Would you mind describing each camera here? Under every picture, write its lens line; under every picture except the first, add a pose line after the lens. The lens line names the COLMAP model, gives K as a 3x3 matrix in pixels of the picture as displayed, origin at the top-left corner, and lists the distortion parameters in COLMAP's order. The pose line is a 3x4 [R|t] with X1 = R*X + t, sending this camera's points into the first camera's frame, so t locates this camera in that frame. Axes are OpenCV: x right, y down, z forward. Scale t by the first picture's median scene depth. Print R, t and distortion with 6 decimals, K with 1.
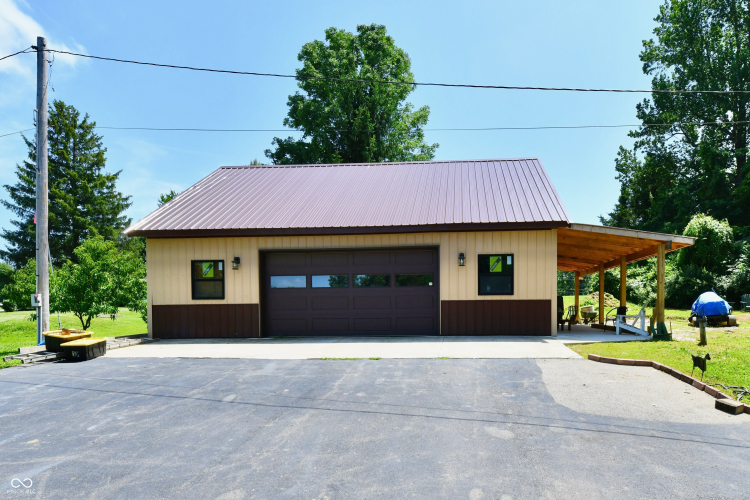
lens RADIAL K [[450.2, 0, 423.5], [0, 450.2, 326.5], [0, 0, 1]] dist [-0.002122, 0.001258]
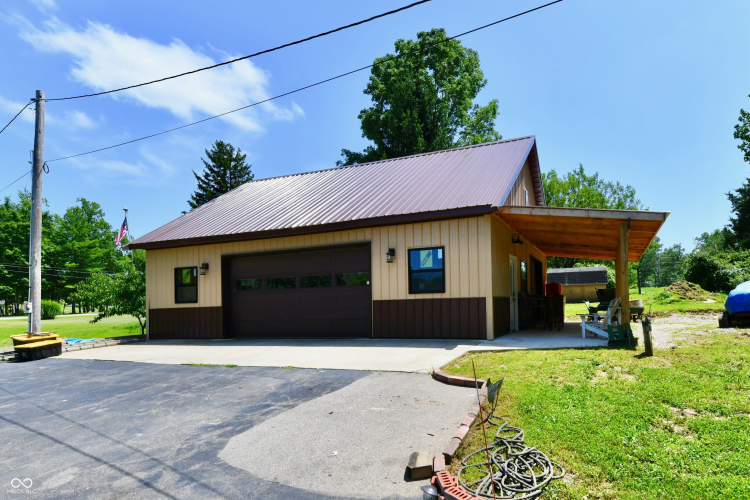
lens RADIAL K [[432.5, 0, 445.0], [0, 432.5, 302.9], [0, 0, 1]] dist [0.000971, 0.000954]
pose [[0.955631, -0.016826, -0.294084, 0.432572], [0.005894, 0.999260, -0.038019, -0.017669], [0.294506, 0.034599, 0.955023, 0.187543]]
